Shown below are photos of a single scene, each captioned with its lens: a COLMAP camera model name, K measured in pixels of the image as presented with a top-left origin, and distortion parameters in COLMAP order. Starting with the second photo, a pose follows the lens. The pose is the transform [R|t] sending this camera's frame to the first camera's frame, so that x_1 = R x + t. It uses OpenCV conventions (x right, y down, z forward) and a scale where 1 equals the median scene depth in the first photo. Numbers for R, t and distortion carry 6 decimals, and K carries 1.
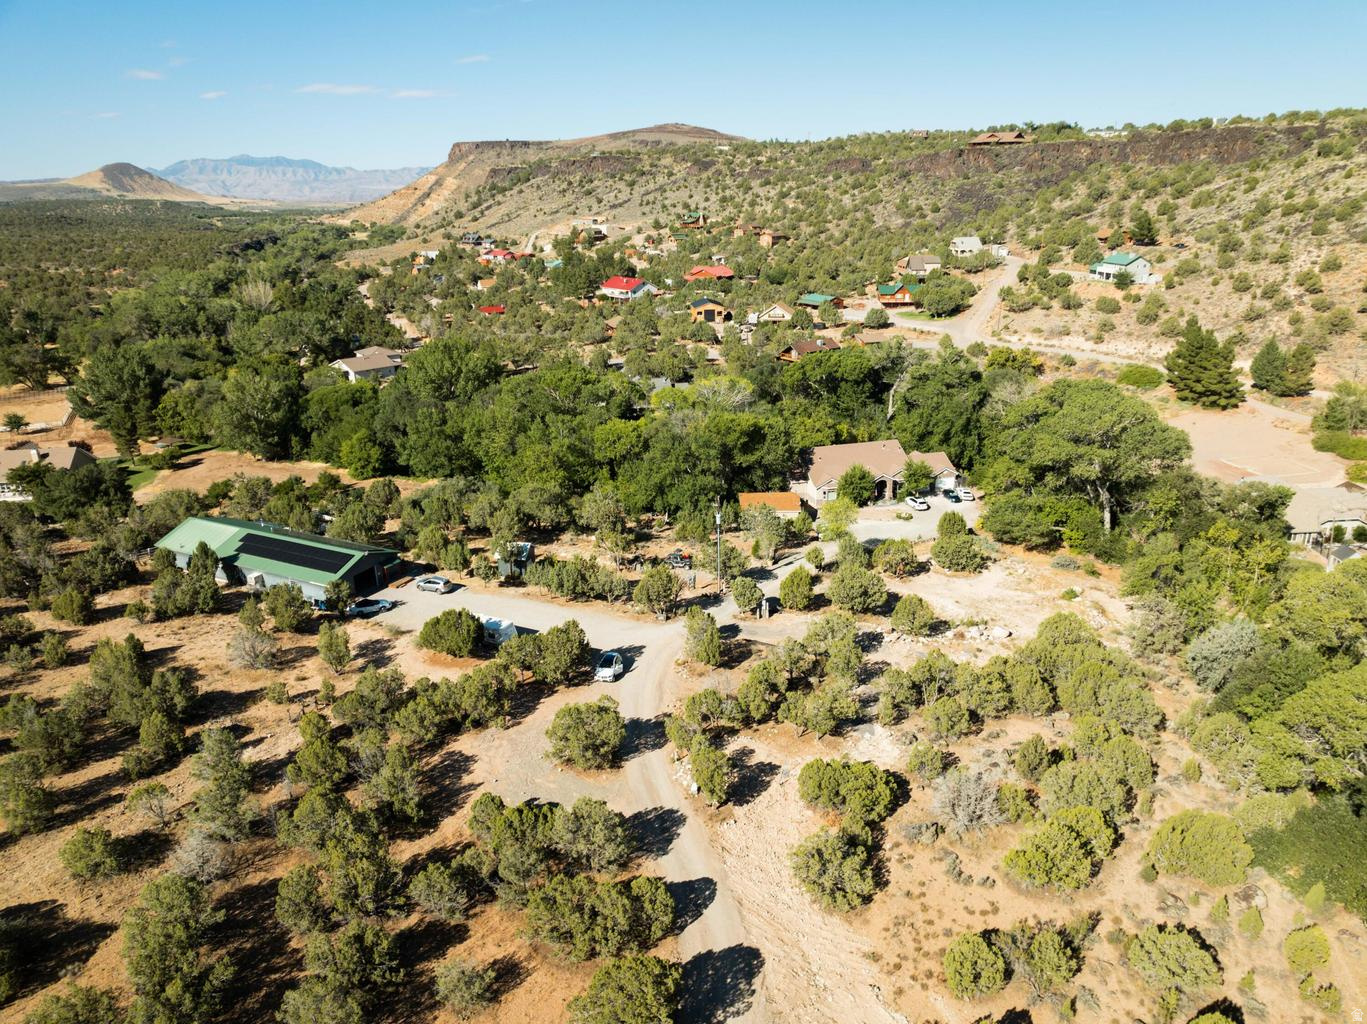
lens RADIAL K [[971.3, 0, 677.9], [0, 971.3, 514.8], [0, 0, 1]] dist [-0.038099, 0.009753]
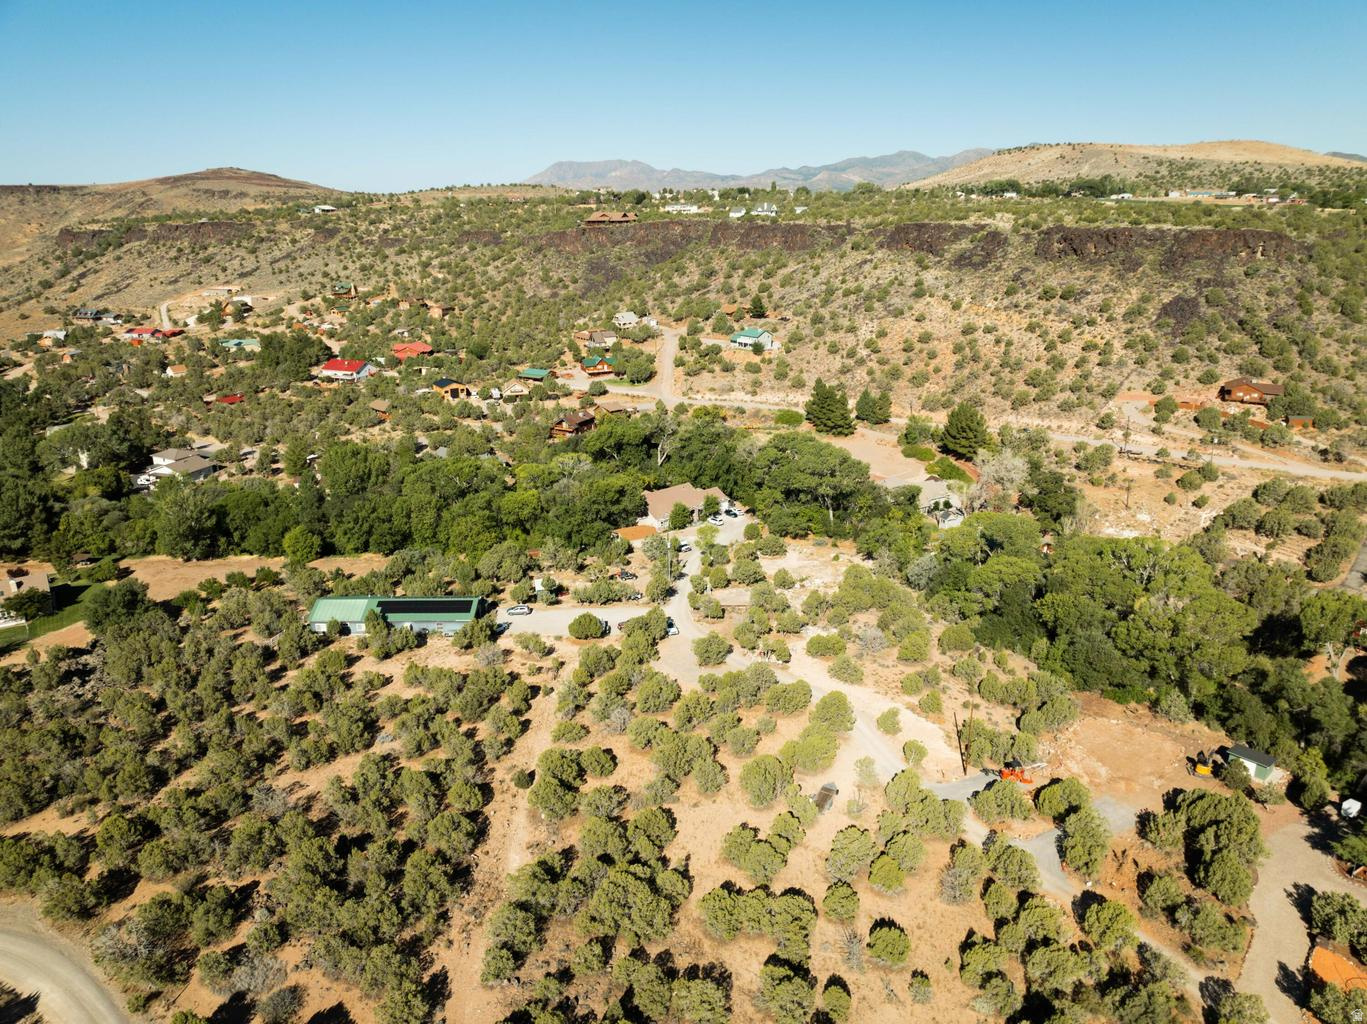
lens RADIAL K [[971.3, 0, 686.9], [0, 971.3, 510.1], [0, 0, 1]] dist [-0.038099, 0.009753]
pose [[0.897259, -0.132480, 0.421160, -0.263025], [0.144574, 0.989489, 0.003245, -0.023587], [-0.417163, 0.057977, 0.906981, -0.245676]]
